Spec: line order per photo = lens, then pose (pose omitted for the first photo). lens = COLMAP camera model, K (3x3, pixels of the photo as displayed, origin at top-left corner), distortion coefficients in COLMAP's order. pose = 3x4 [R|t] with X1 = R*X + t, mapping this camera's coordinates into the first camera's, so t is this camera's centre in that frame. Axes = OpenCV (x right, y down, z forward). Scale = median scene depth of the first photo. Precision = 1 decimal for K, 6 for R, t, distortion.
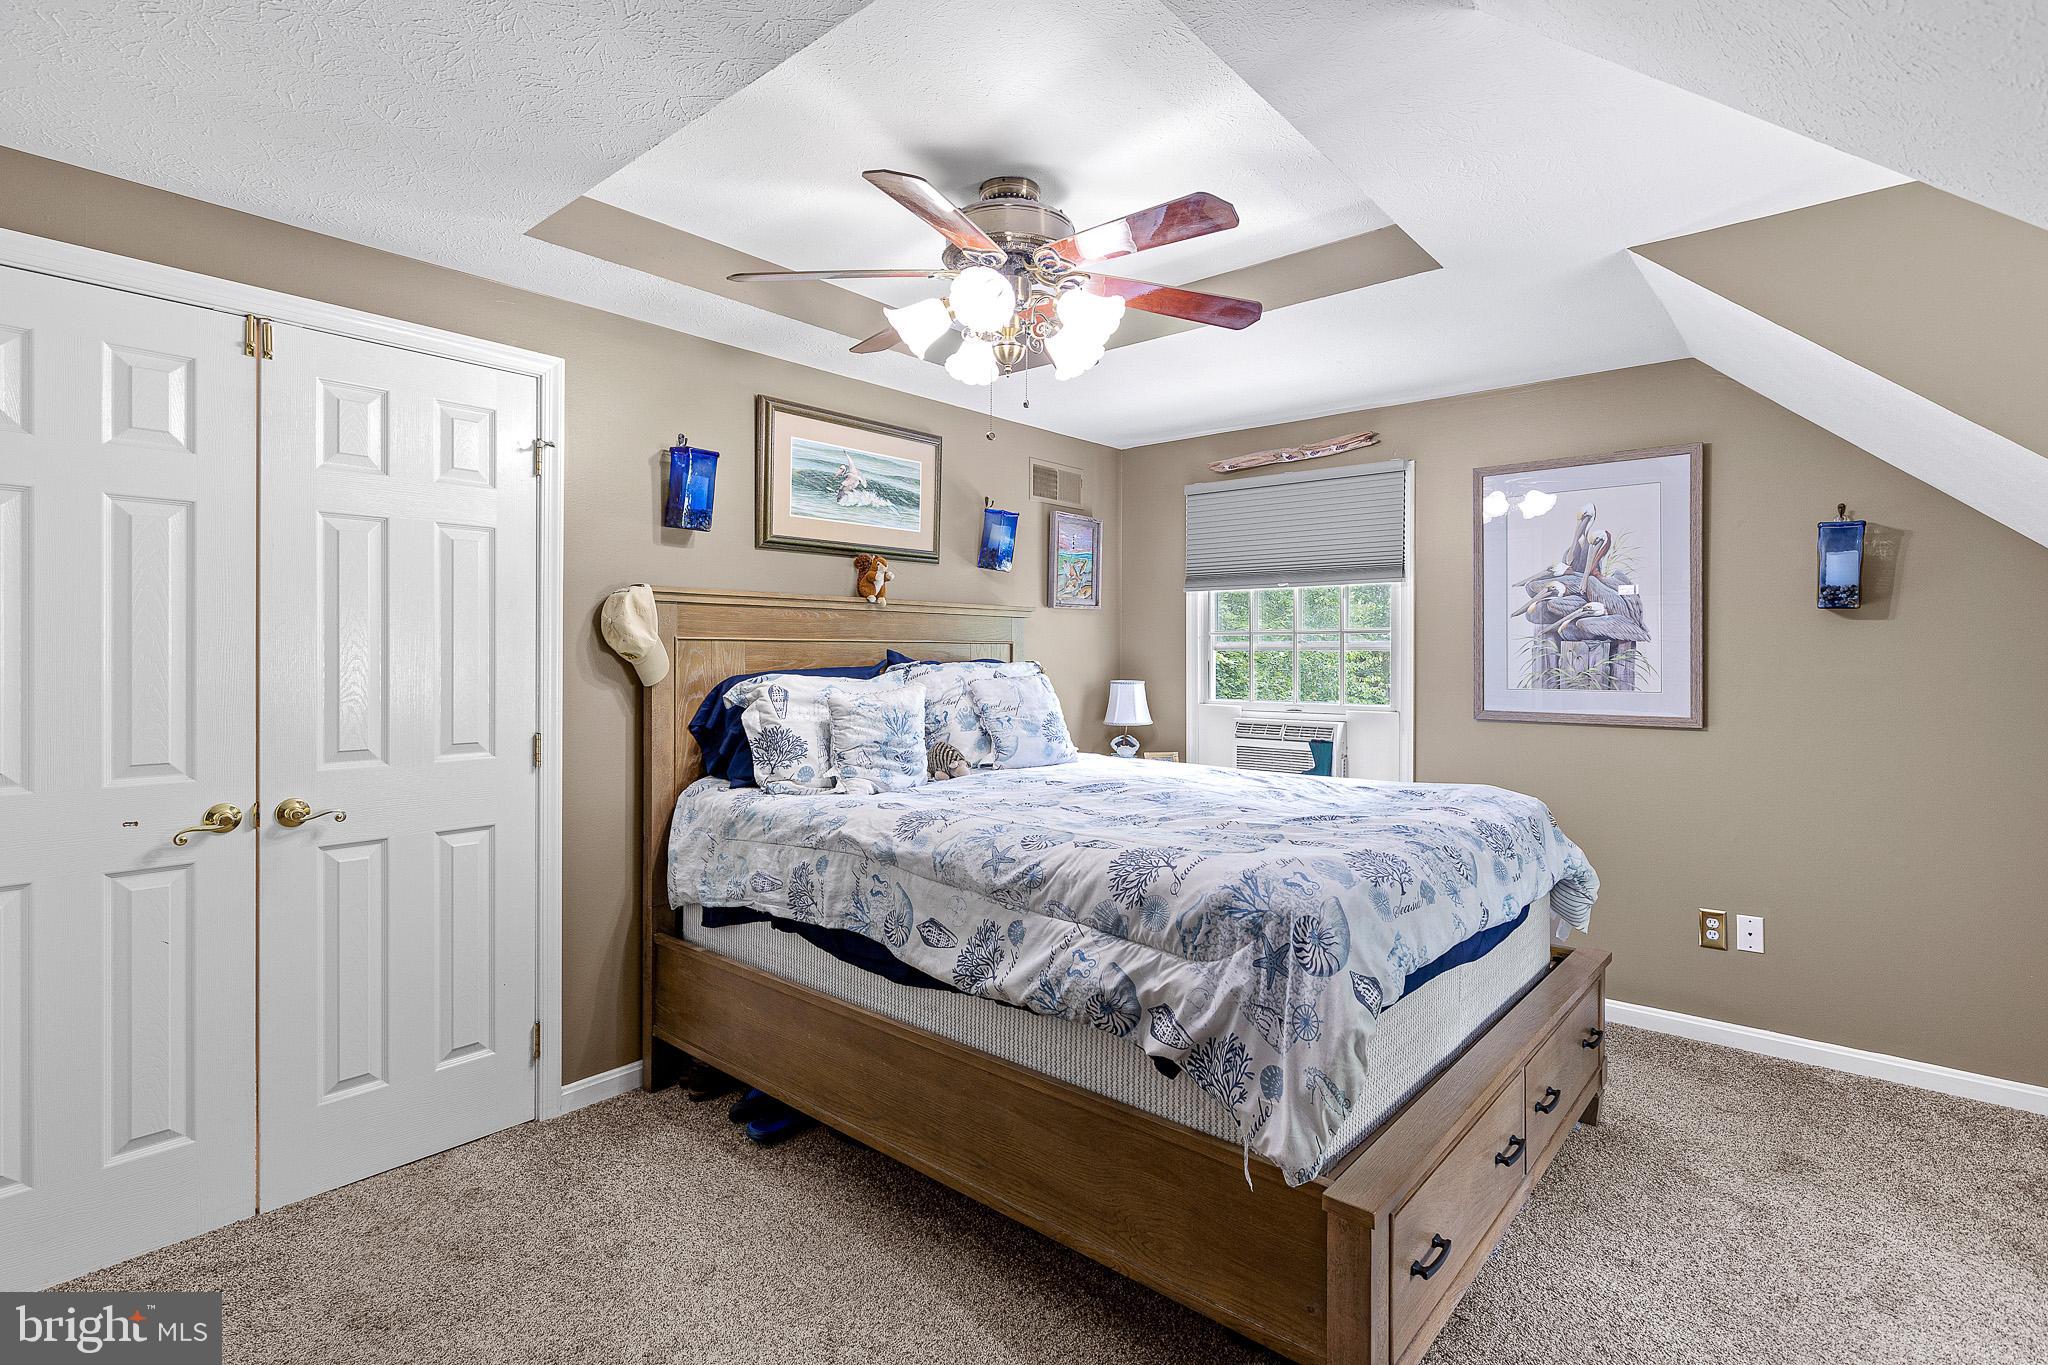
lens RADIAL K [[978.8, 0, 1014.4], [0, 978.8, 649.8], [0, 0, 1]] dist [-0.000483, -0.000070]
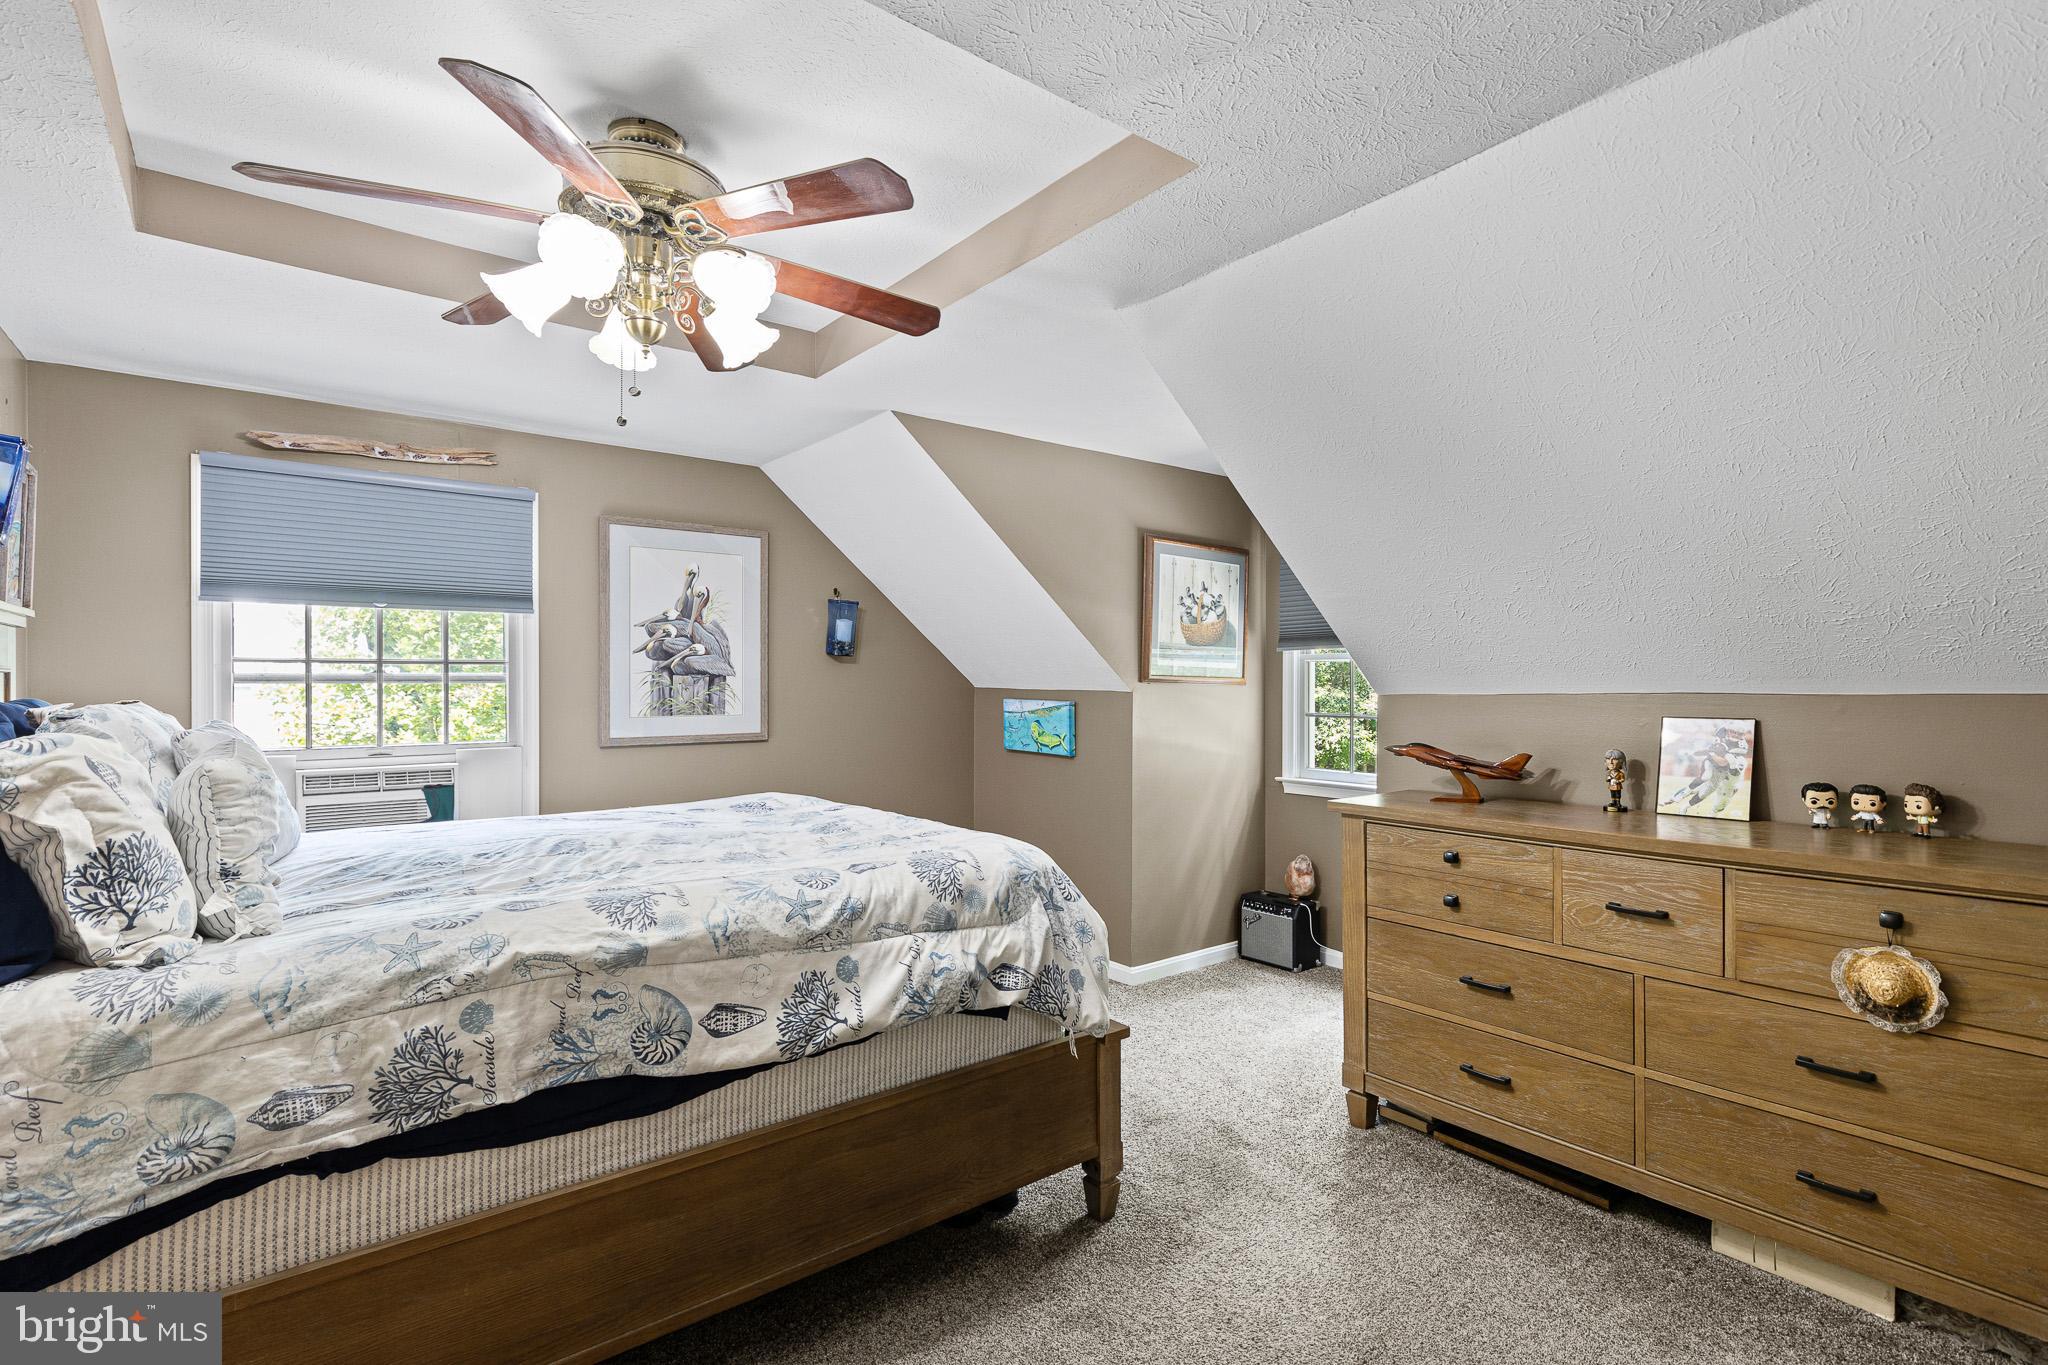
lens RADIAL K [[978.8, 0, 1024.4], [0, 978.8, 678.8], [0, 0, 1]] dist [-0.000483, -0.000070]
pose [[0.180317, 0.003393, 0.983603, -0.691523], [-0.000525, 0.999994, -0.003353, -0.000981], [-0.983608, 0.000088, 0.180318, 0.475318]]
